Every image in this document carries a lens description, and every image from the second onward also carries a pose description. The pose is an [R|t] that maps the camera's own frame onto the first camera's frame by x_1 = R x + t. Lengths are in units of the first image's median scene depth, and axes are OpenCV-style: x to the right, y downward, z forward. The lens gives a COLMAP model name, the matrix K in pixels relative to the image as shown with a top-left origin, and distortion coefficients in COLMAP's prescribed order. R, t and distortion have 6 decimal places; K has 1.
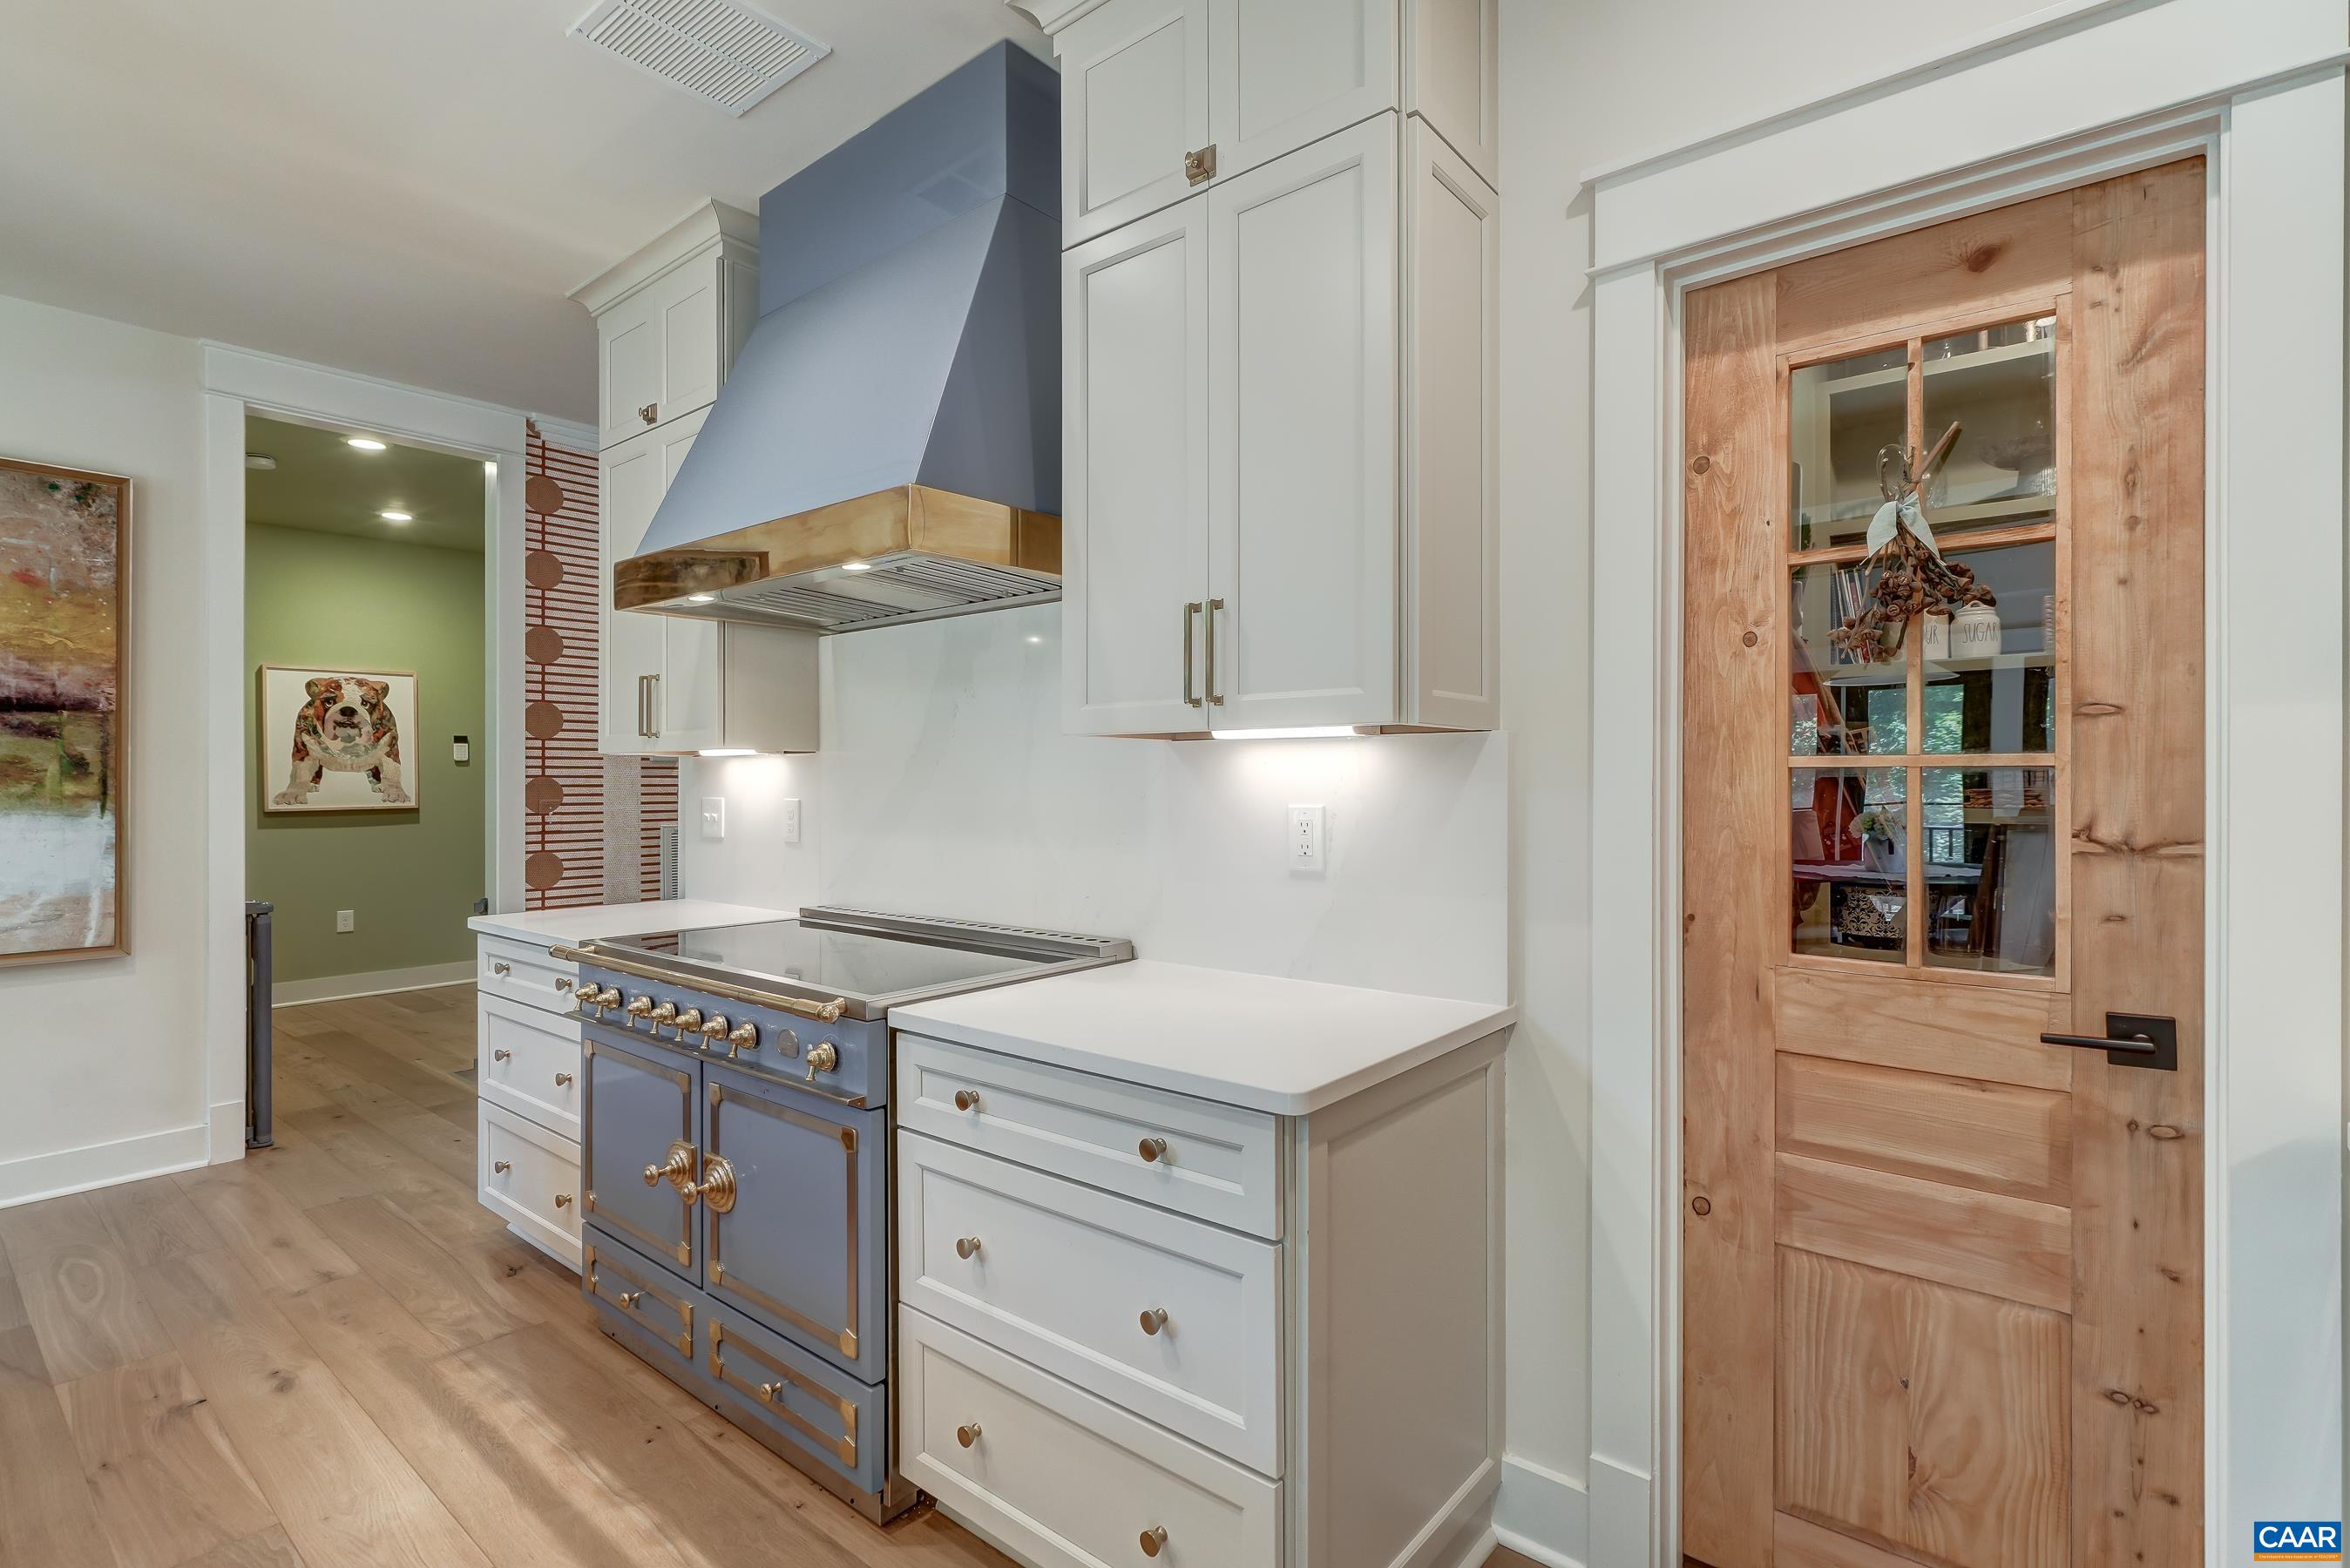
lens RADIAL K [[1082.4, 0, 1168.6], [0, 1082.4, 781.8], [0, 0, 1]] dist [0.000950, 0.000635]
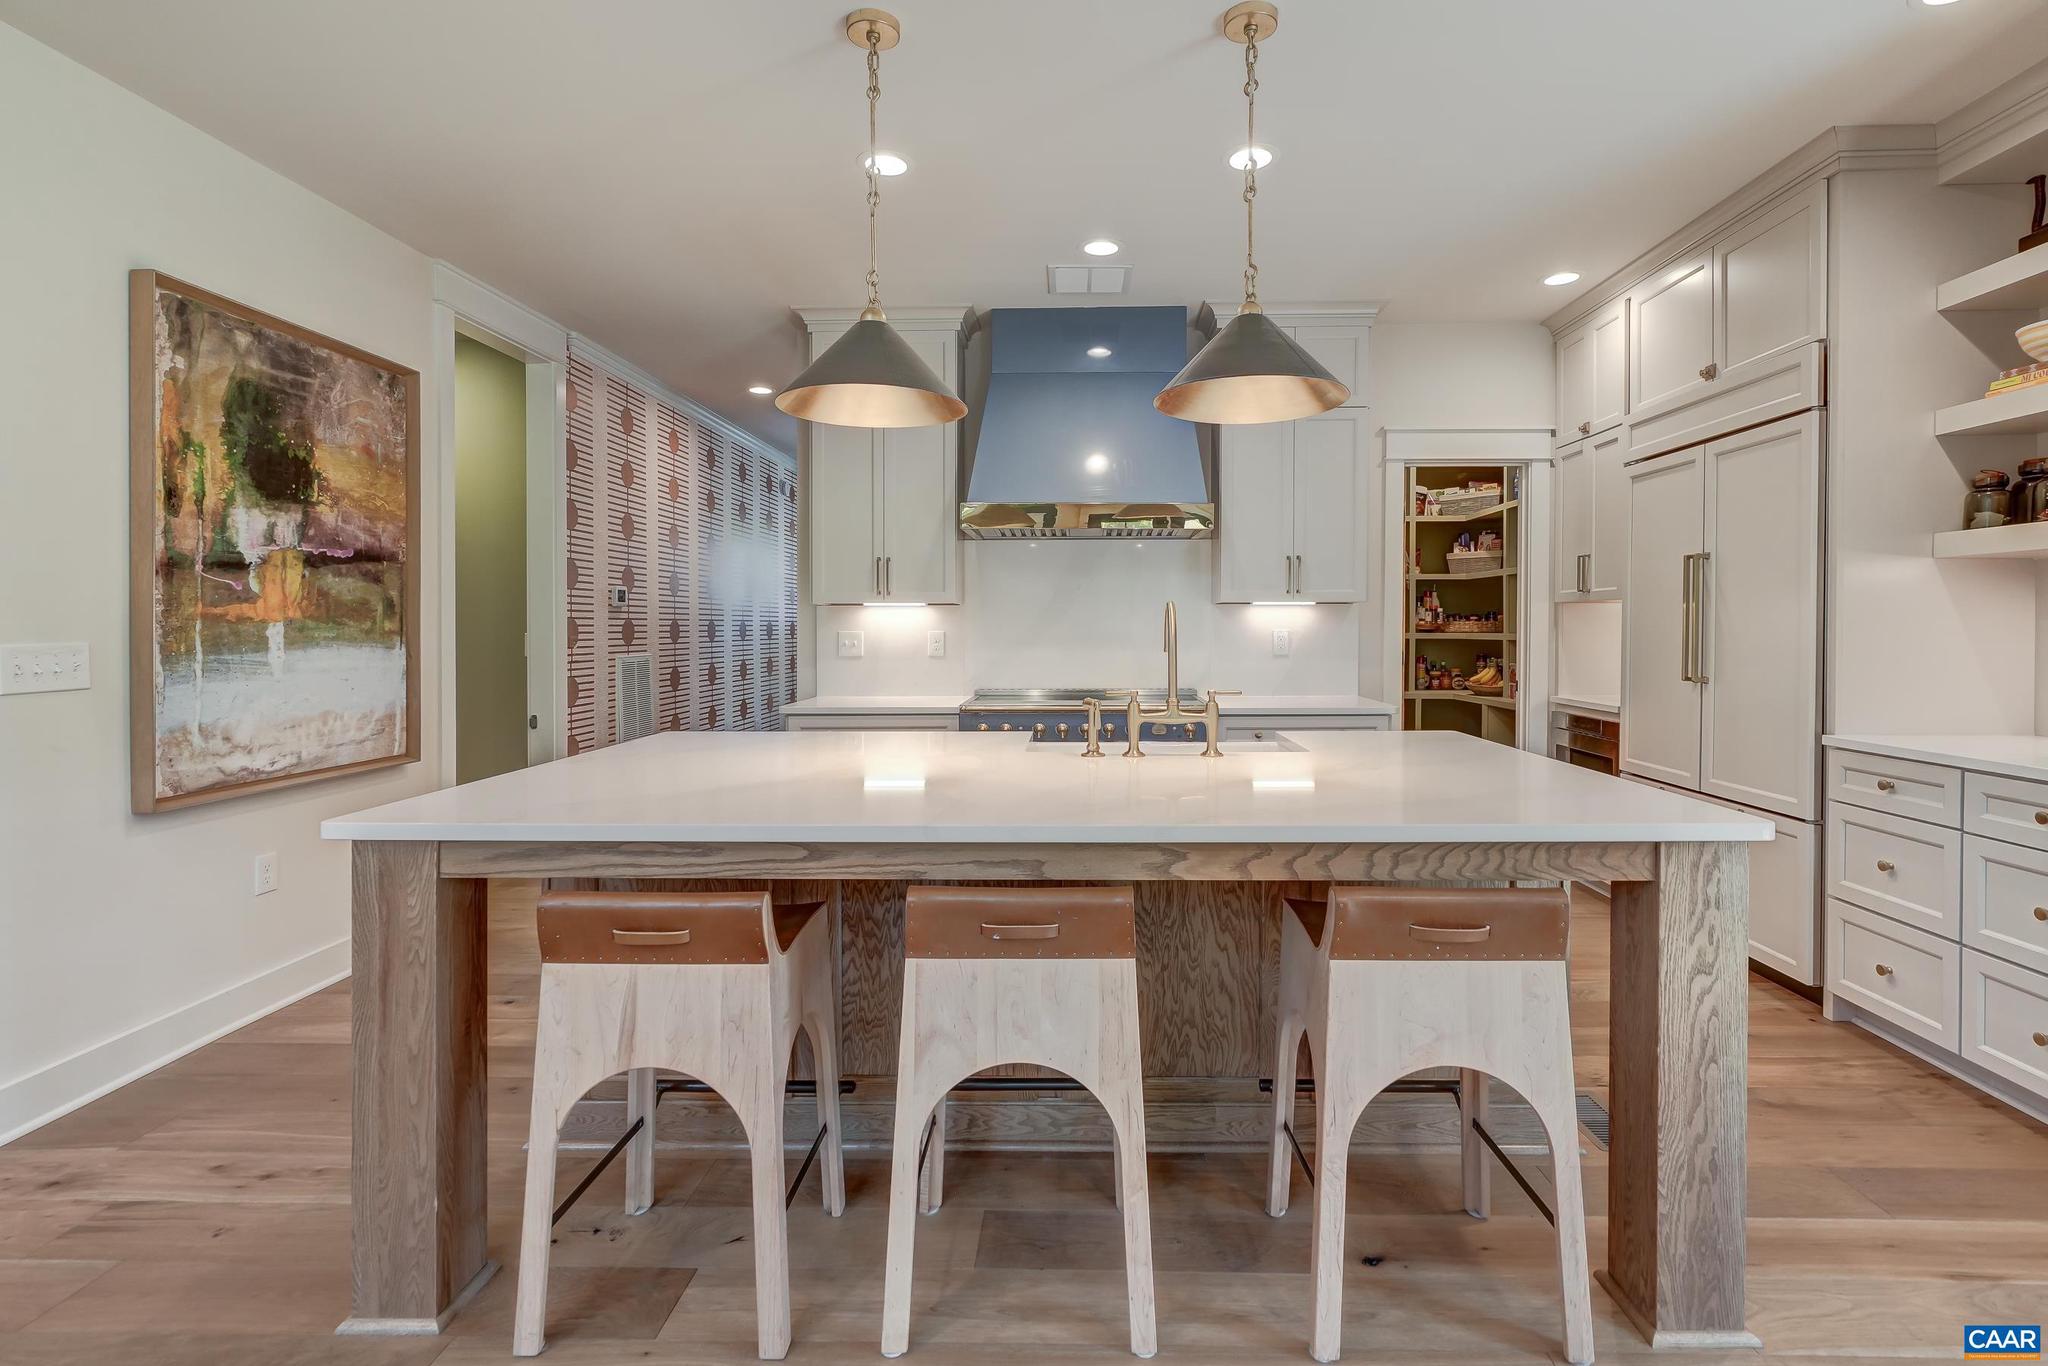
lens RADIAL K [[943.0, 0, 1084.7], [0, 943.0, 646.6], [0, 0, 1]] dist [0.000803, 0.000136]
pose [[0.780212, -0.014222, 0.625354, -2.481872], [0.001214, 0.999774, 0.021222, 0.019769], [-0.625515, -0.015798, 0.780053, -0.738529]]
